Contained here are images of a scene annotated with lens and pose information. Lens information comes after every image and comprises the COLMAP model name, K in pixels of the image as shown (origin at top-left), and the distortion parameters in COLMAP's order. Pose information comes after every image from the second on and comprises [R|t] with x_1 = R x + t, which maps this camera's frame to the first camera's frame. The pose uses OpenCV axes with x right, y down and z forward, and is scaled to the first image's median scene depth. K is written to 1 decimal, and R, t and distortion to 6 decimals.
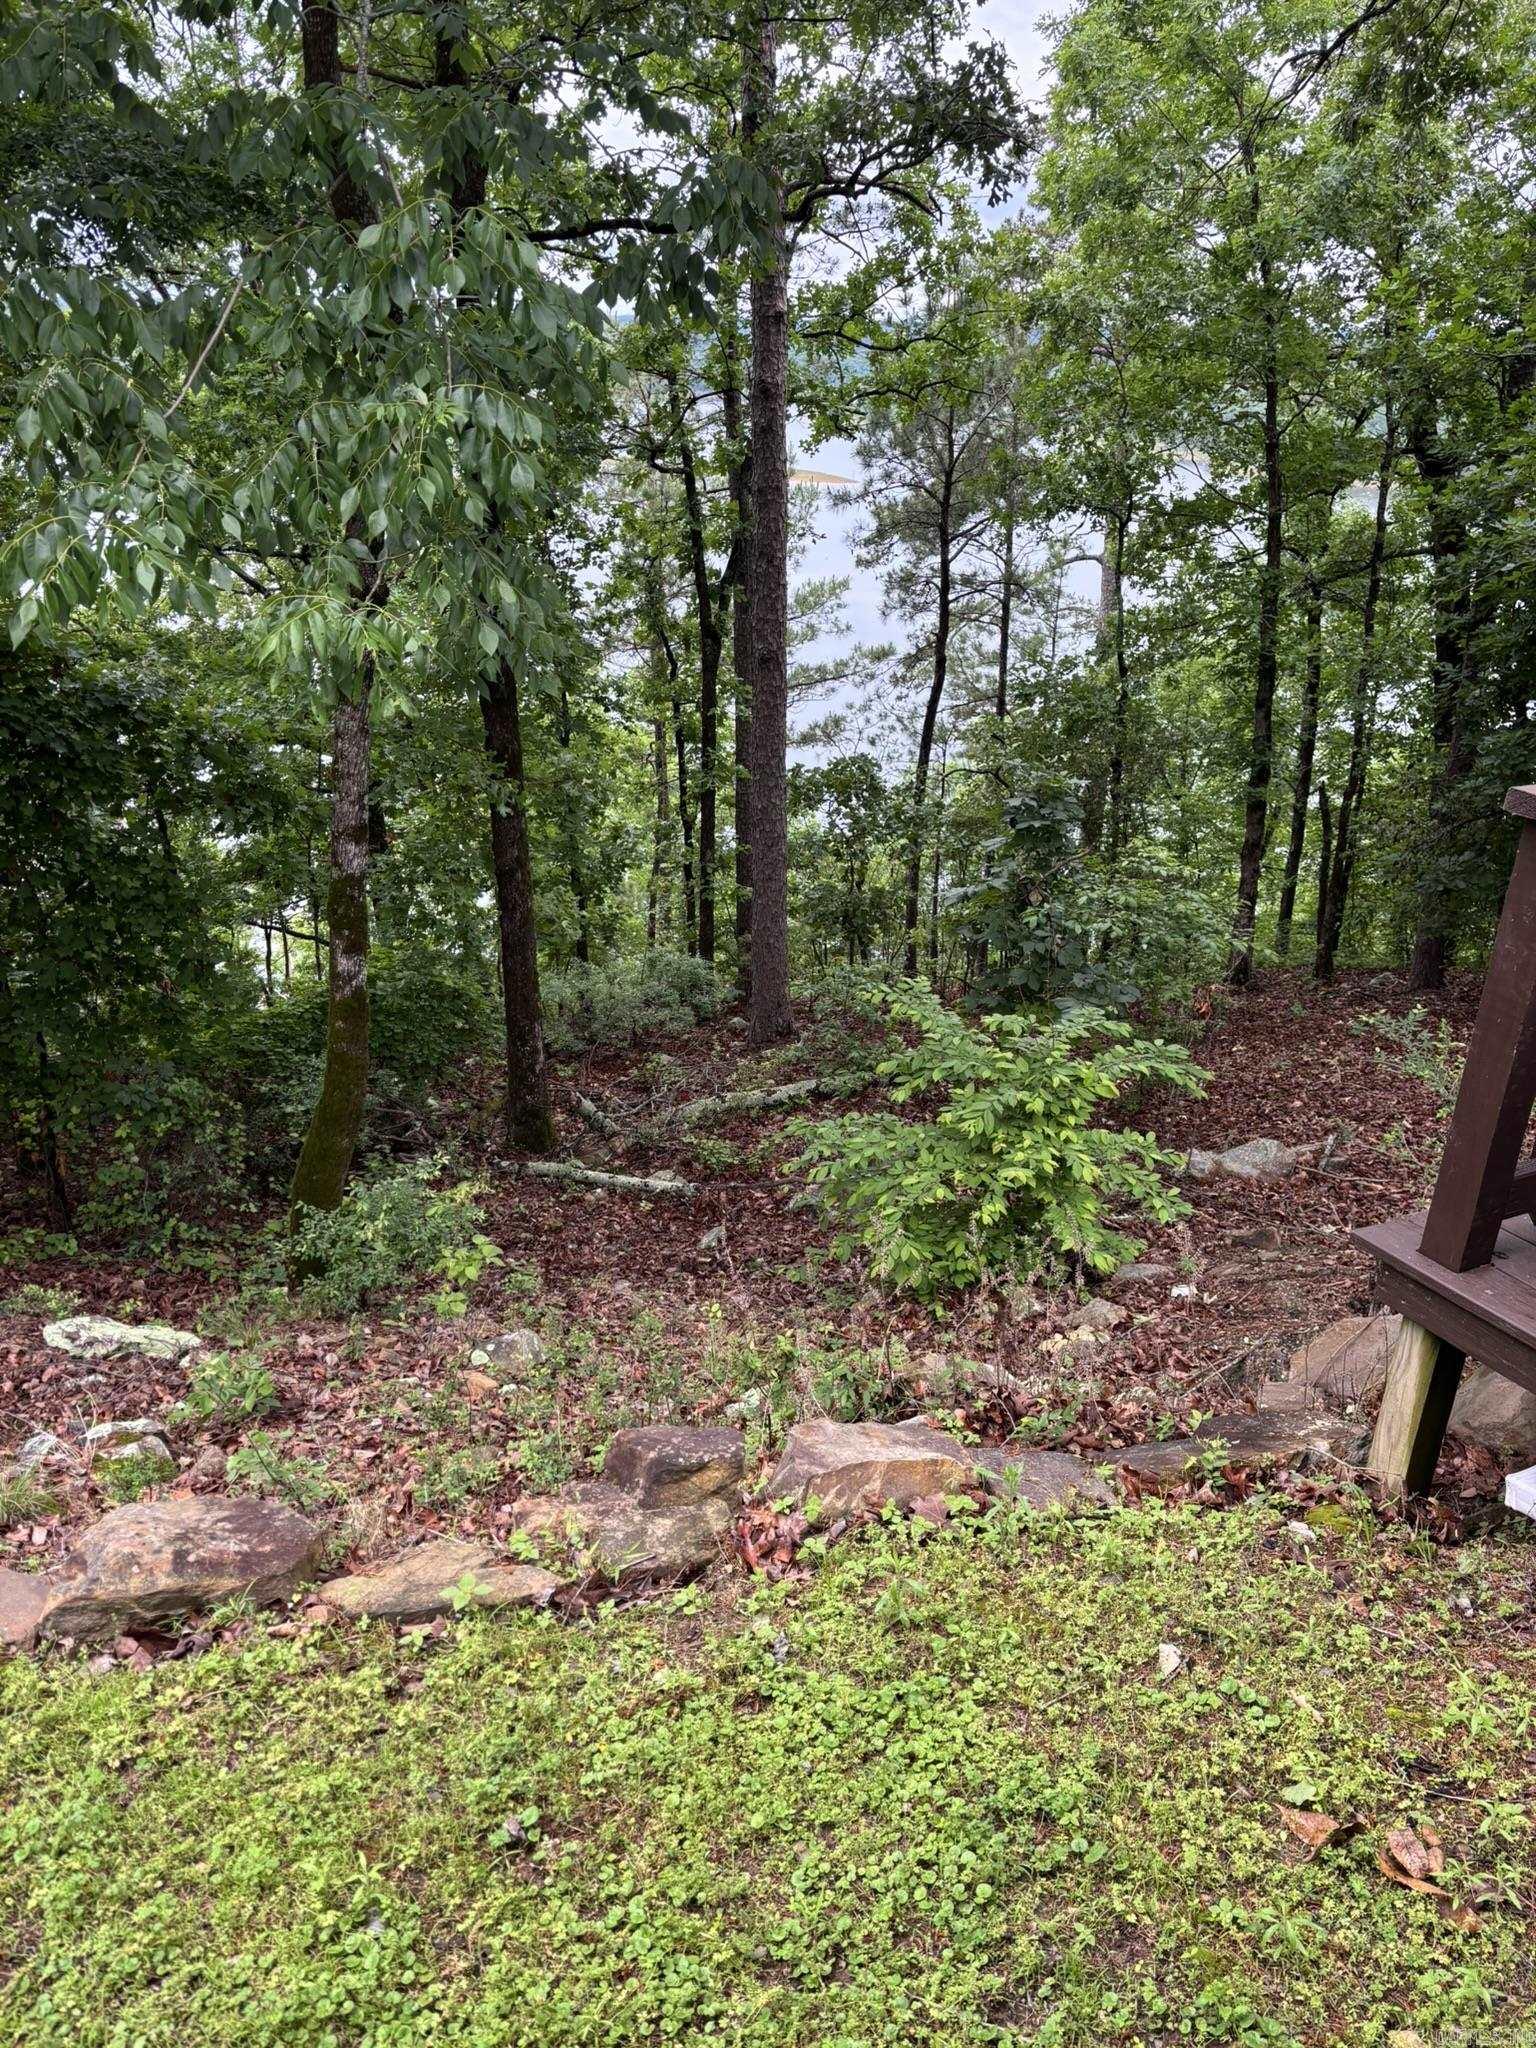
lens RADIAL K [[1453.5, 0, 807.9], [0, 1453.5, 1018.8], [0, 0, 1]] dist [0.024747, -0.050436]
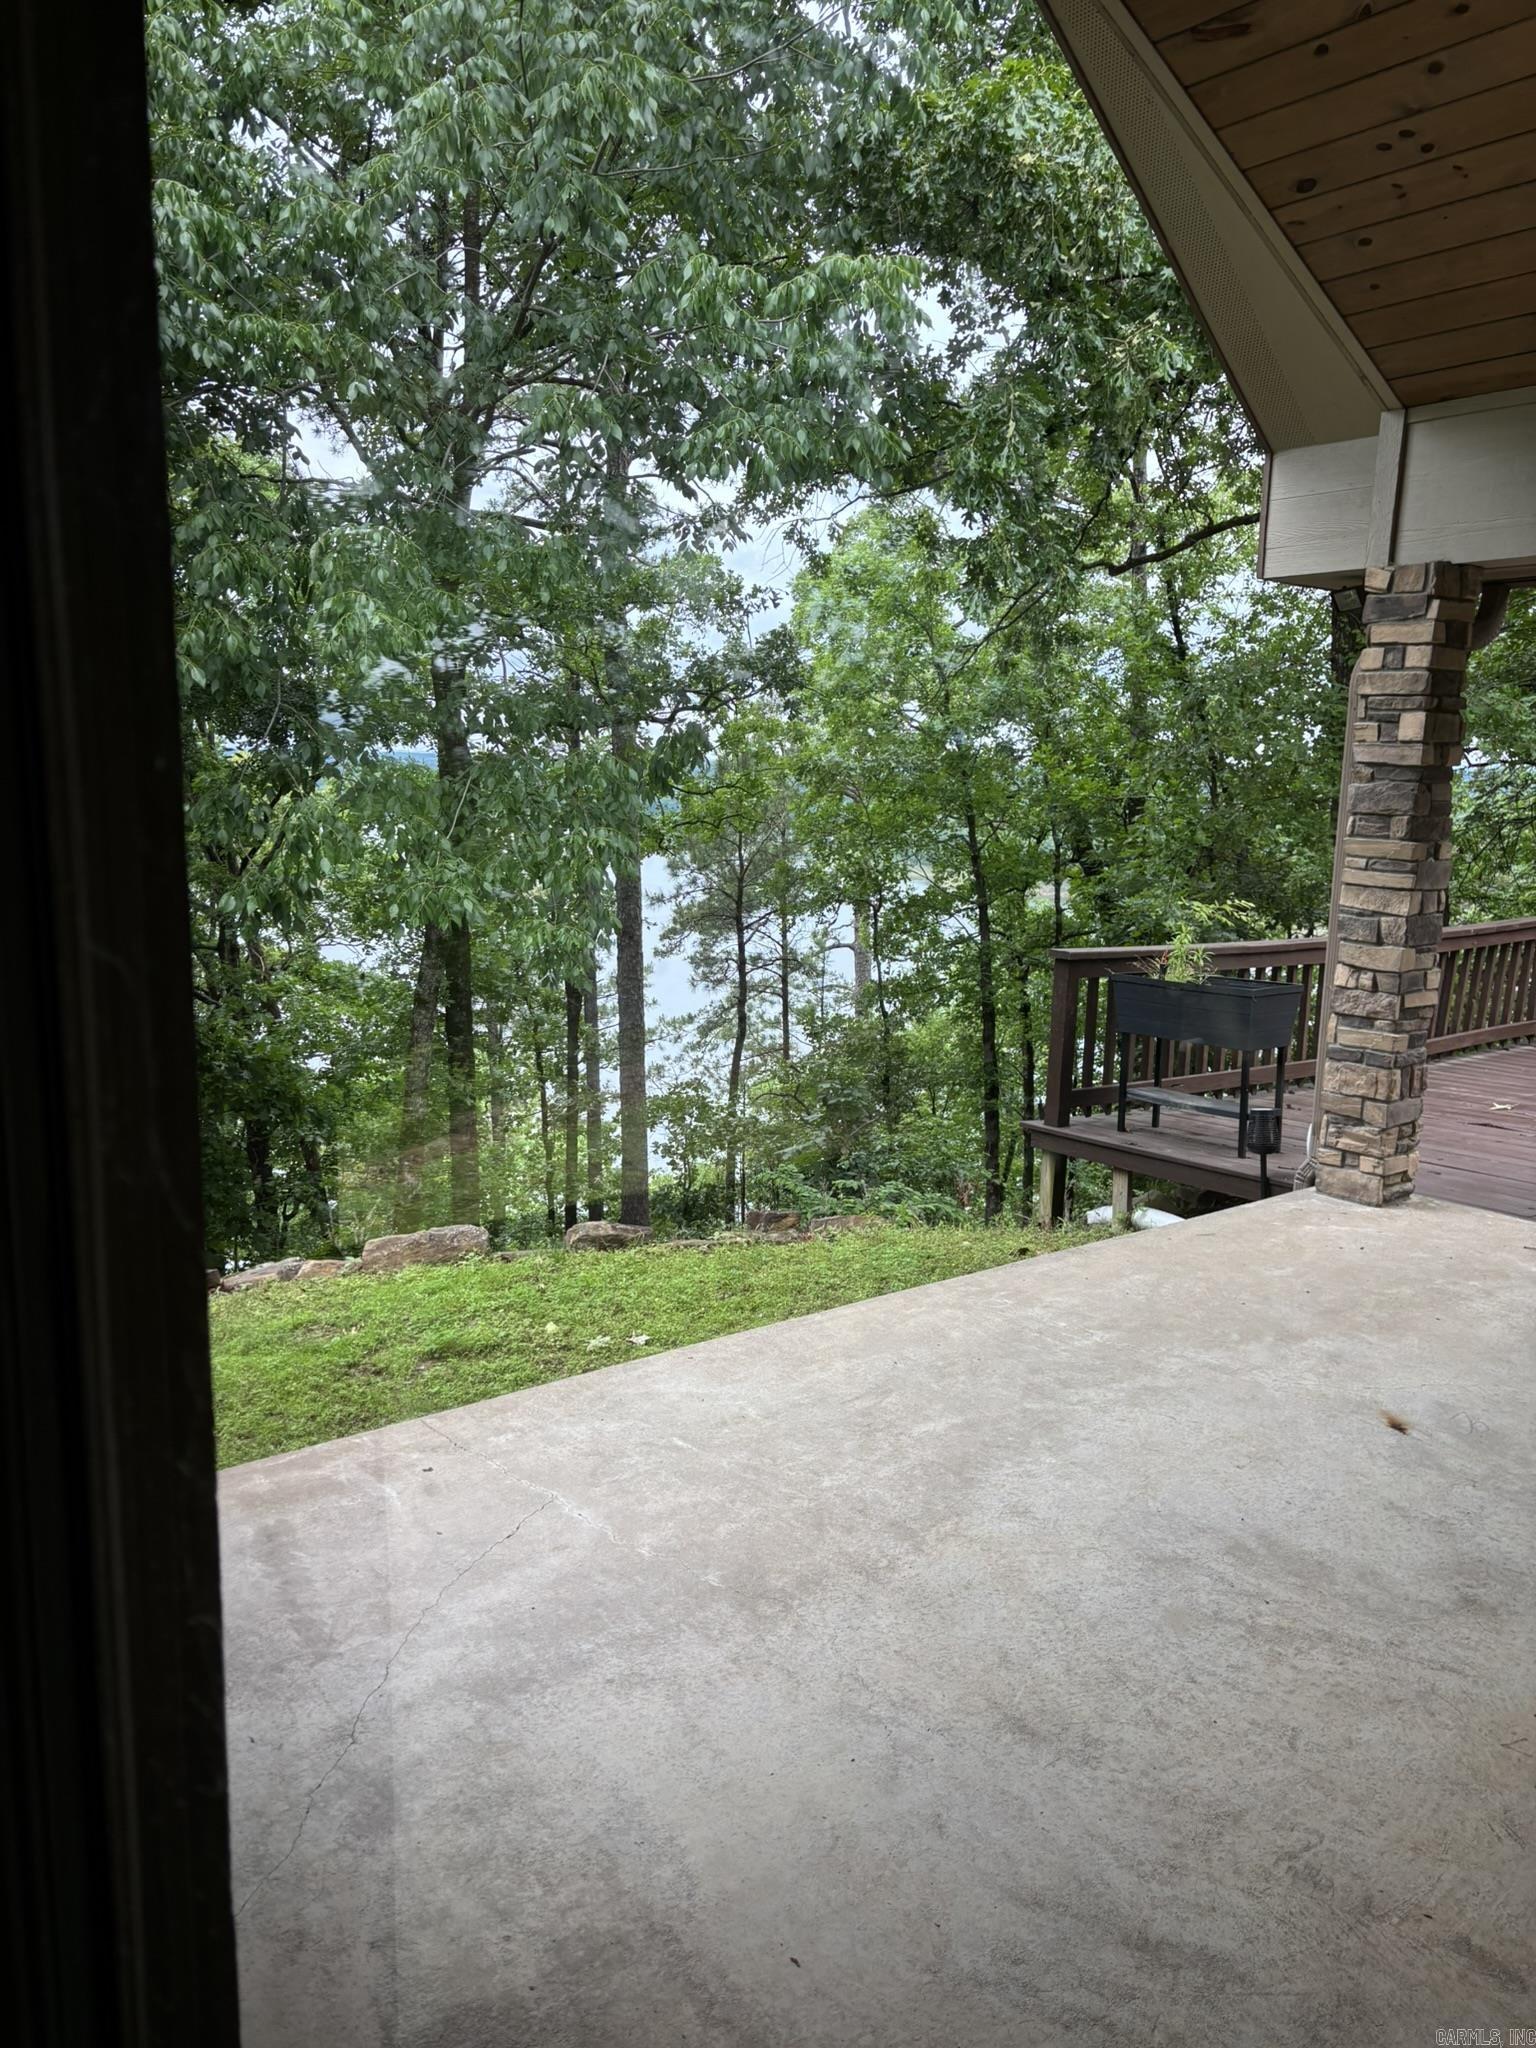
lens RADIAL K [[1453.5, 0, 807.9], [0, 1453.5, 1018.8], [0, 0, 1]] dist [0.024747, -0.050436]
pose [[0.985618, -0.028037, 0.166644, -0.062920], [0.071508, 0.962695, -0.260969, 0.089585], [-0.153111, 0.269132, 0.950855, -0.214025]]
